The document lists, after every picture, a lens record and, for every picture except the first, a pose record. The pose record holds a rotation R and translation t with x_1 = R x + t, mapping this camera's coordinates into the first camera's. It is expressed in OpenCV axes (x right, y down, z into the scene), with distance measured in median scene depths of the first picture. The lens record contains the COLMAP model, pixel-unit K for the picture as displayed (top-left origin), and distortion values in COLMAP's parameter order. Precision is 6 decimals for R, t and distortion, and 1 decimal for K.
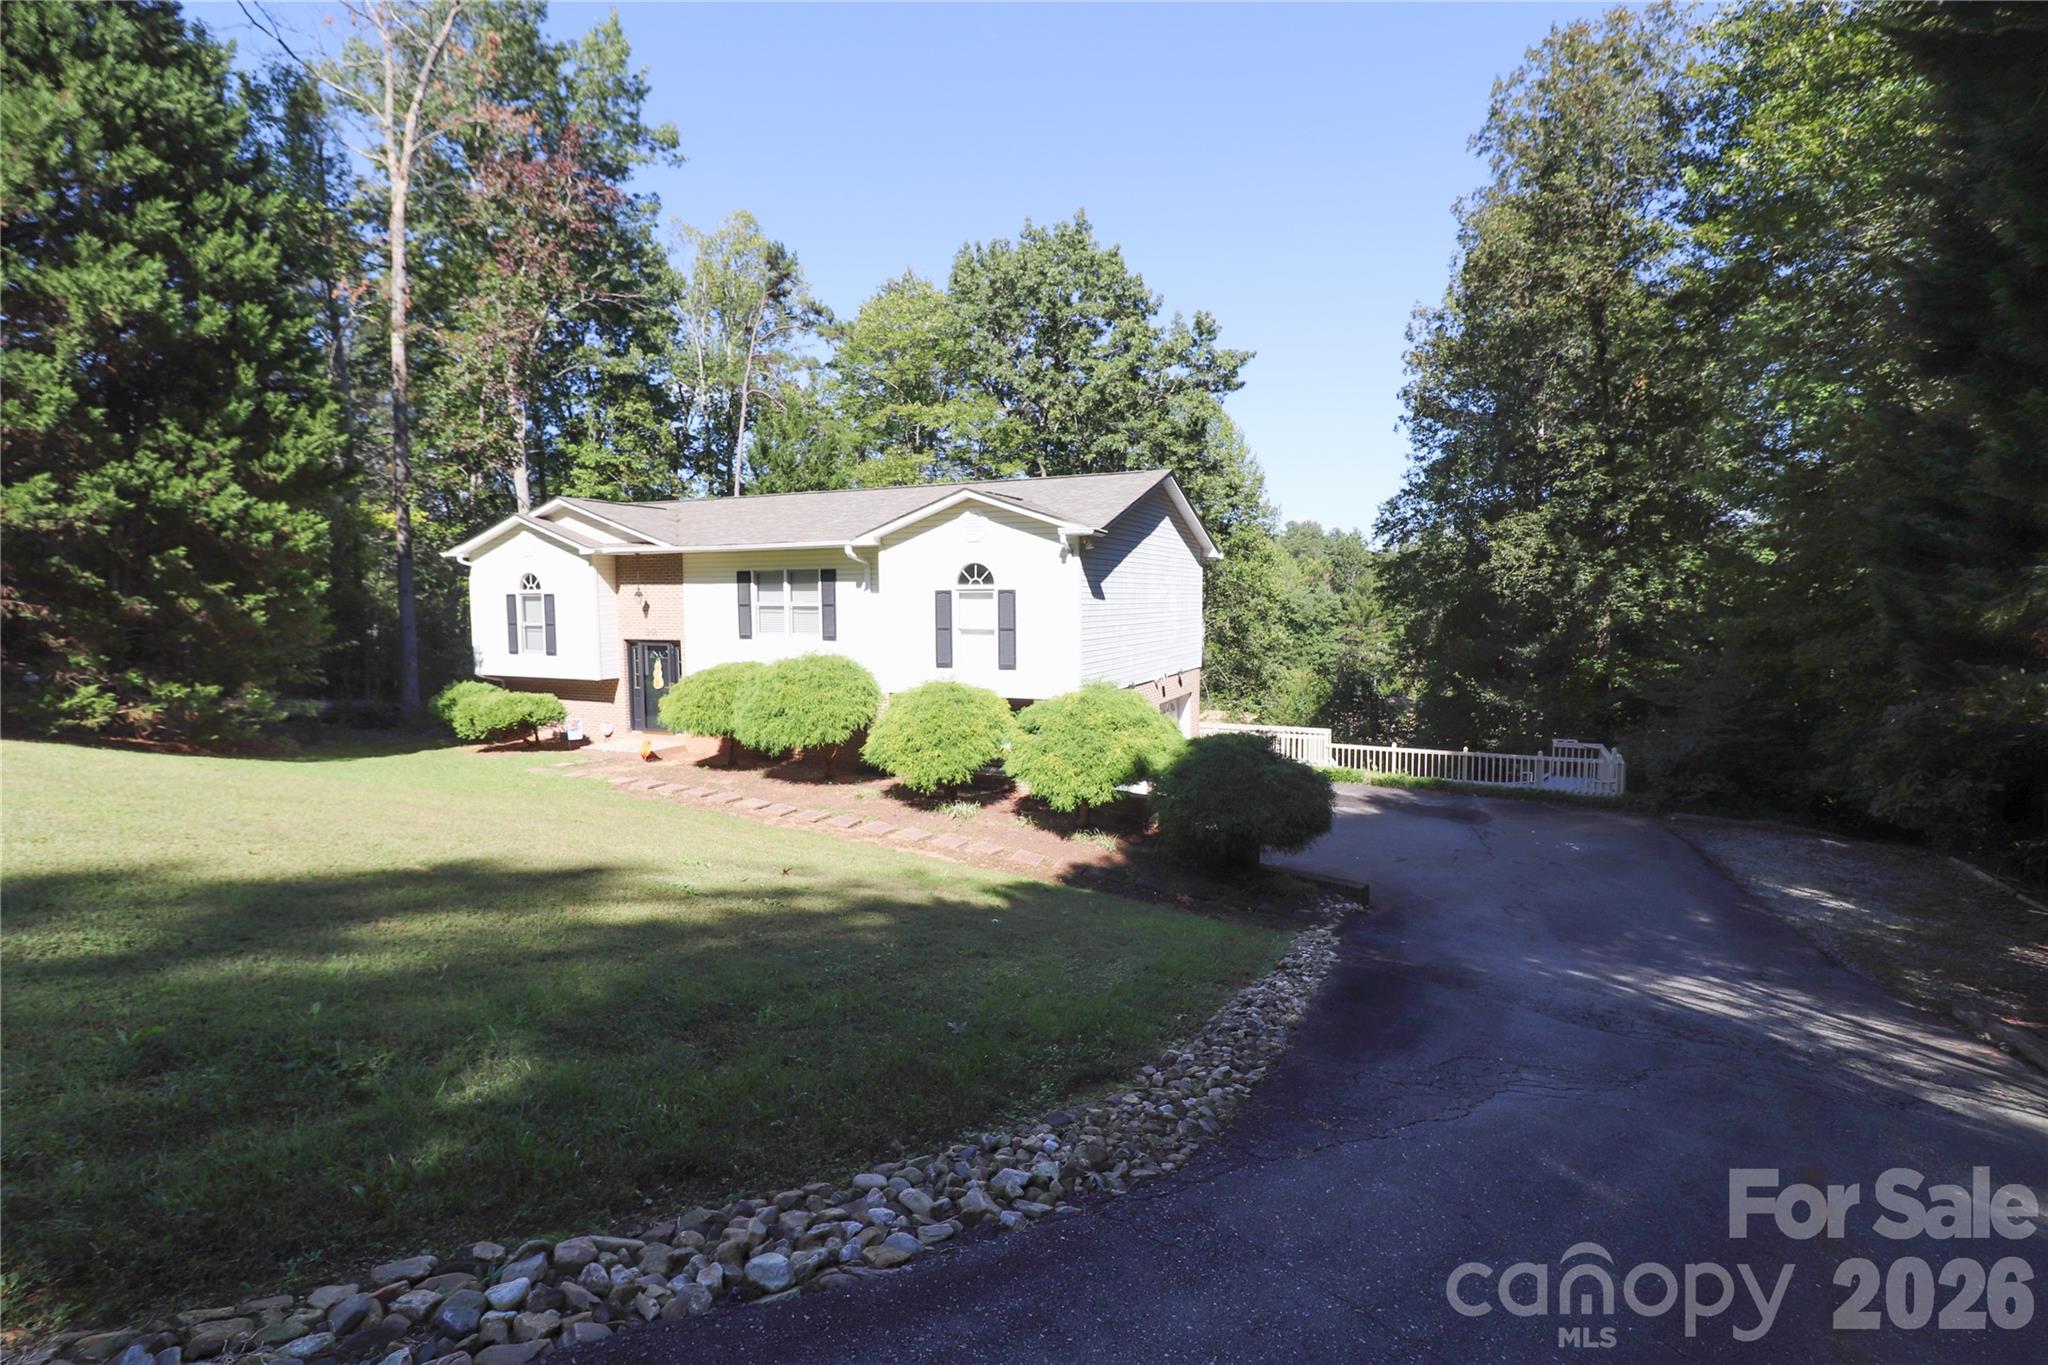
lens RADIAL K [[946.1, 0, 1024.4], [0, 946.1, 679.6], [0, 0, 1]] dist [0.001519, -0.011190]
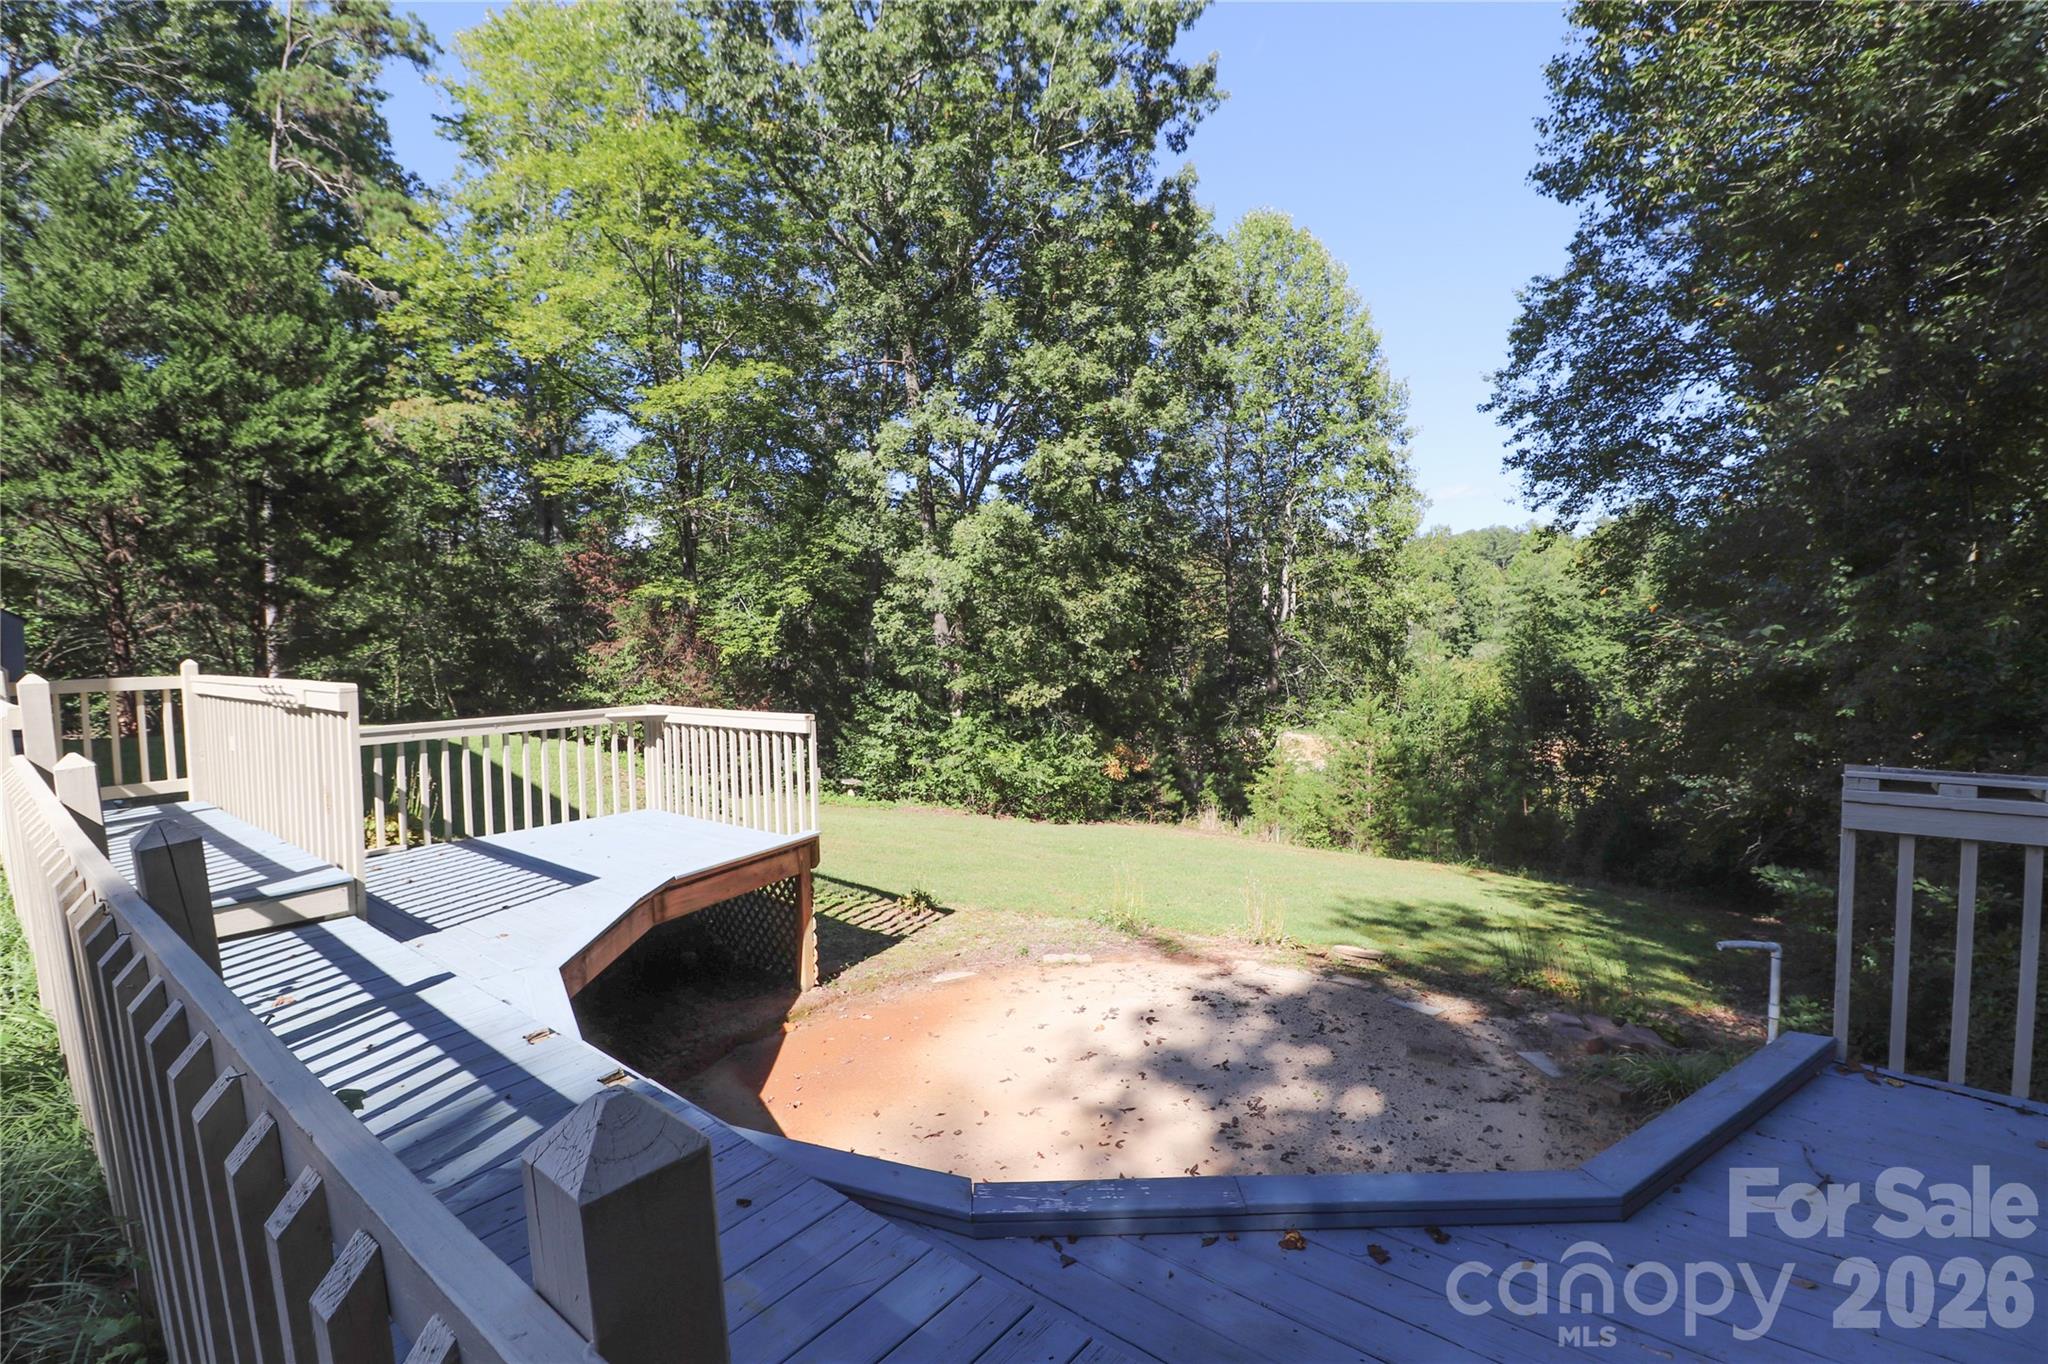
lens RADIAL K [[953.8, 0, 1024.0], [0, 953.8, 682.0], [0, 0, 1]] dist [0.001469, -0.011585]
pose [[0.958807, -0.002663, -0.284047, 0.410223], [-0.005404, 0.999604, -0.027614, 0.046785], [0.284008, 0.028011, 0.958413, 0.710189]]
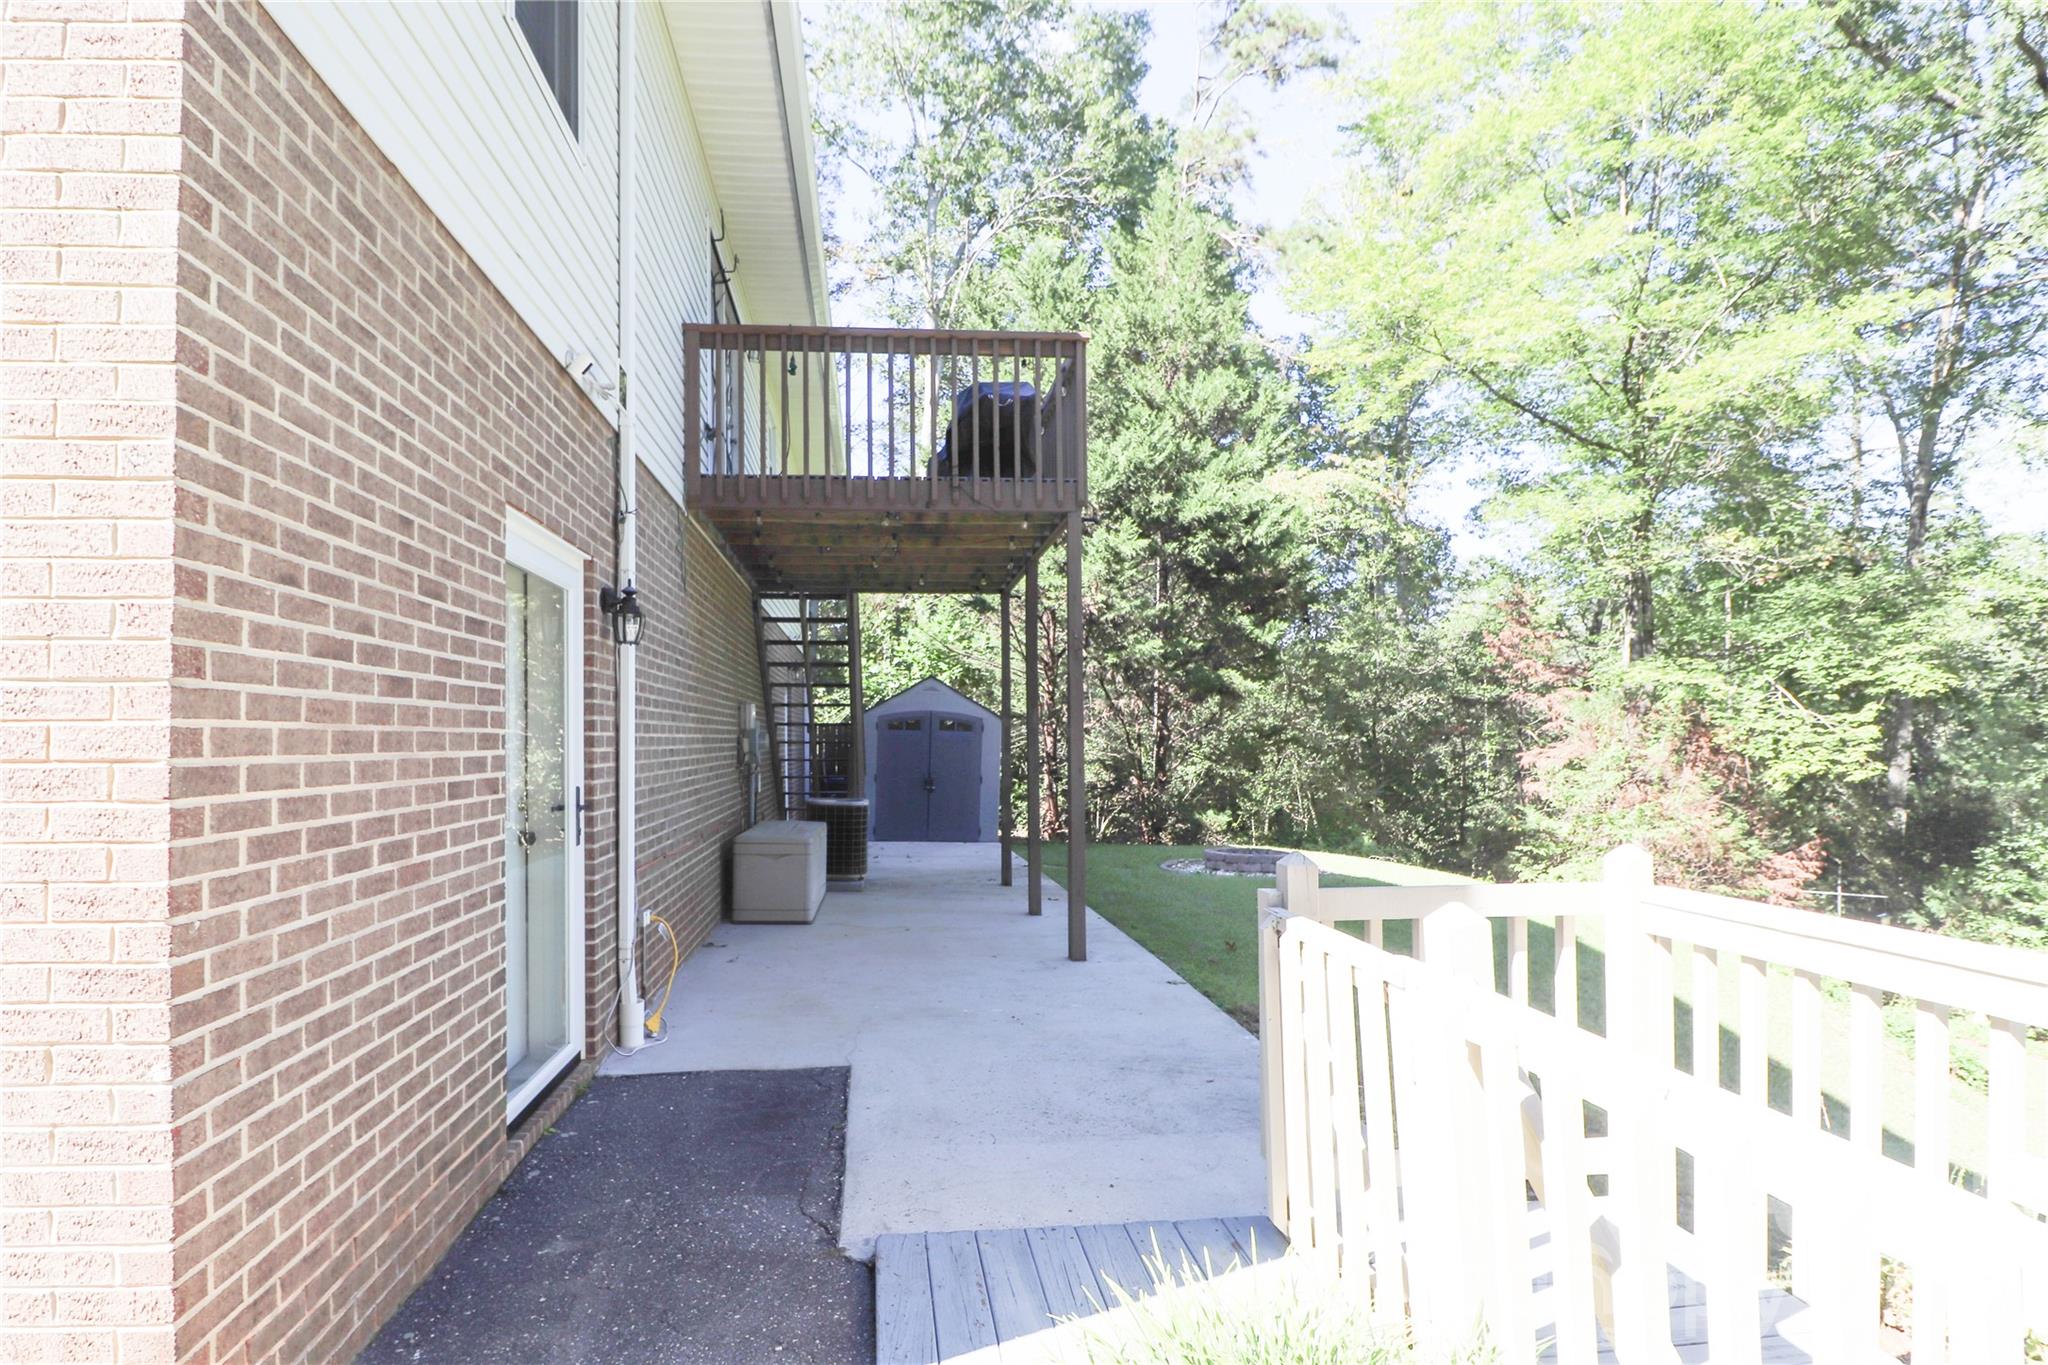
lens RADIAL K [[1012.1, 0, 979.9], [0, 1012.1, 722.9], [0, 0, 1]] dist [-0.000941, -0.000520]
pose [[0.501769, -0.014141, -0.864886, 0.206187], [-0.065405, 0.996384, -0.054236, 0.033228], [0.862526, 0.083782, 0.499029, 0.769926]]
